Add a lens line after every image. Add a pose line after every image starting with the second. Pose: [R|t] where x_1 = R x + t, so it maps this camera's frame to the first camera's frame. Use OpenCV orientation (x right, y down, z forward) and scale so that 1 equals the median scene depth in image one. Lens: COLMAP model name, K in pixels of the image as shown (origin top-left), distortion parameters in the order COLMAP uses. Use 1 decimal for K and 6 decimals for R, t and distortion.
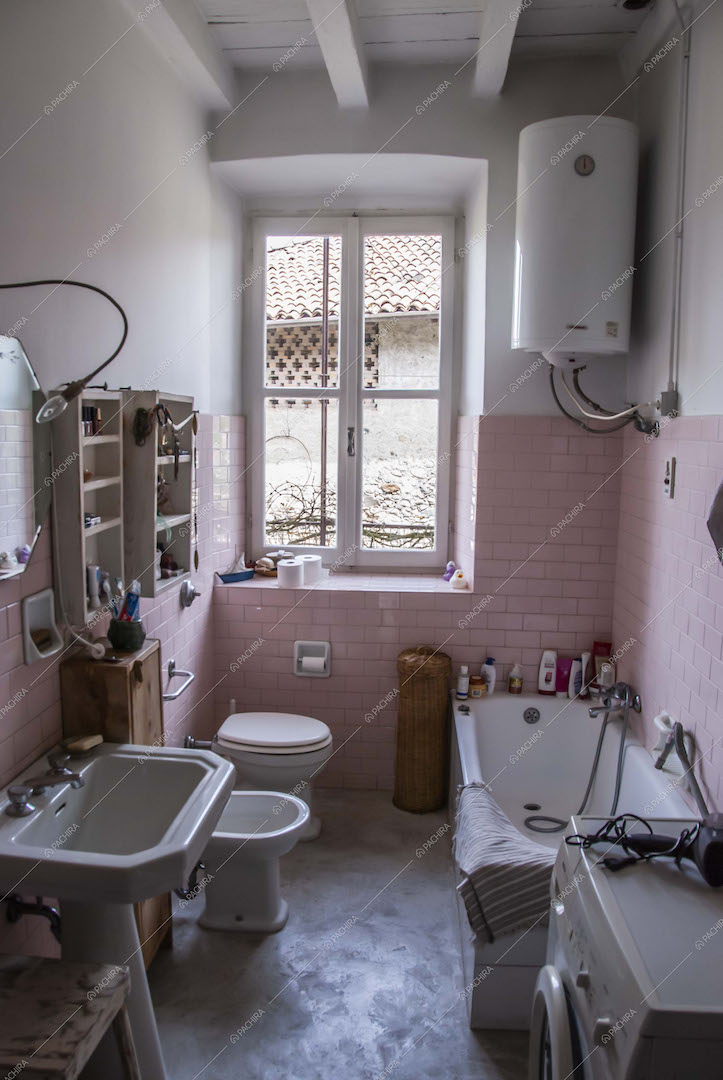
lens RADIAL K [[896.6, 0, 361.5], [0, 896.6, 540.0], [0, 0, 1]] dist [-0.168881, 0.157852]
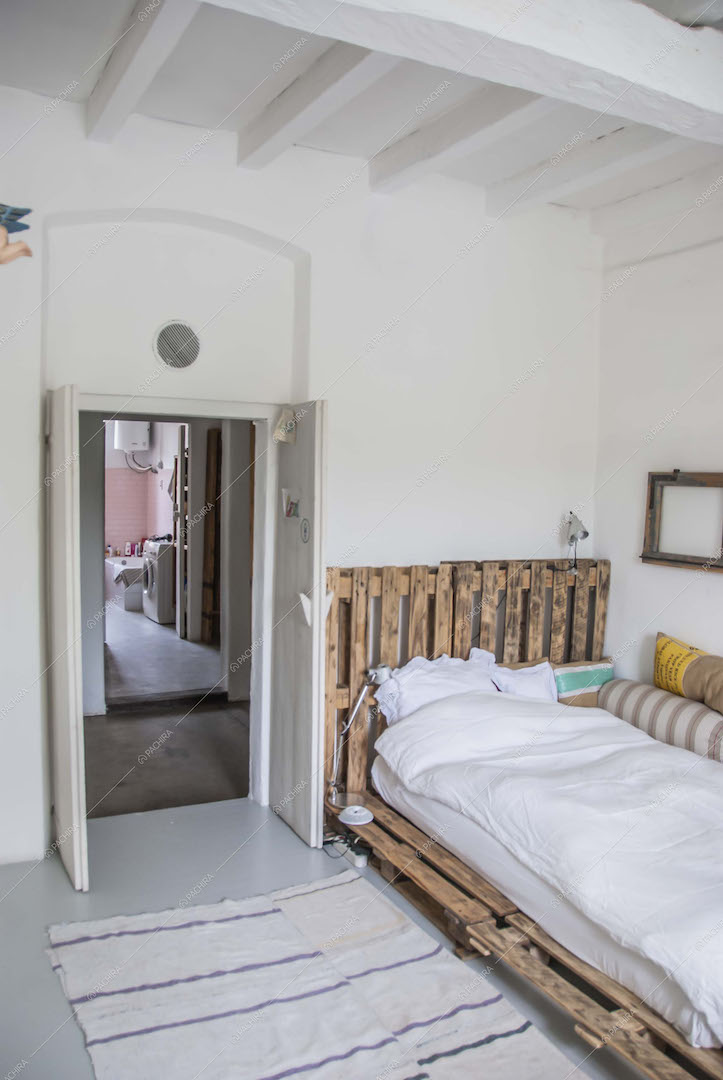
lens RADIAL K [[896.6, 0, 361.5], [0, 896.6, 540.0], [0, 0, 1]] dist [-0.168881, 0.157852]
pose [[0.855688, -0.037883, 0.516104, -0.715102], [0.062163, 0.997620, -0.029838, 0.266260], [-0.513745, 0.057614, 0.856006, -2.156528]]
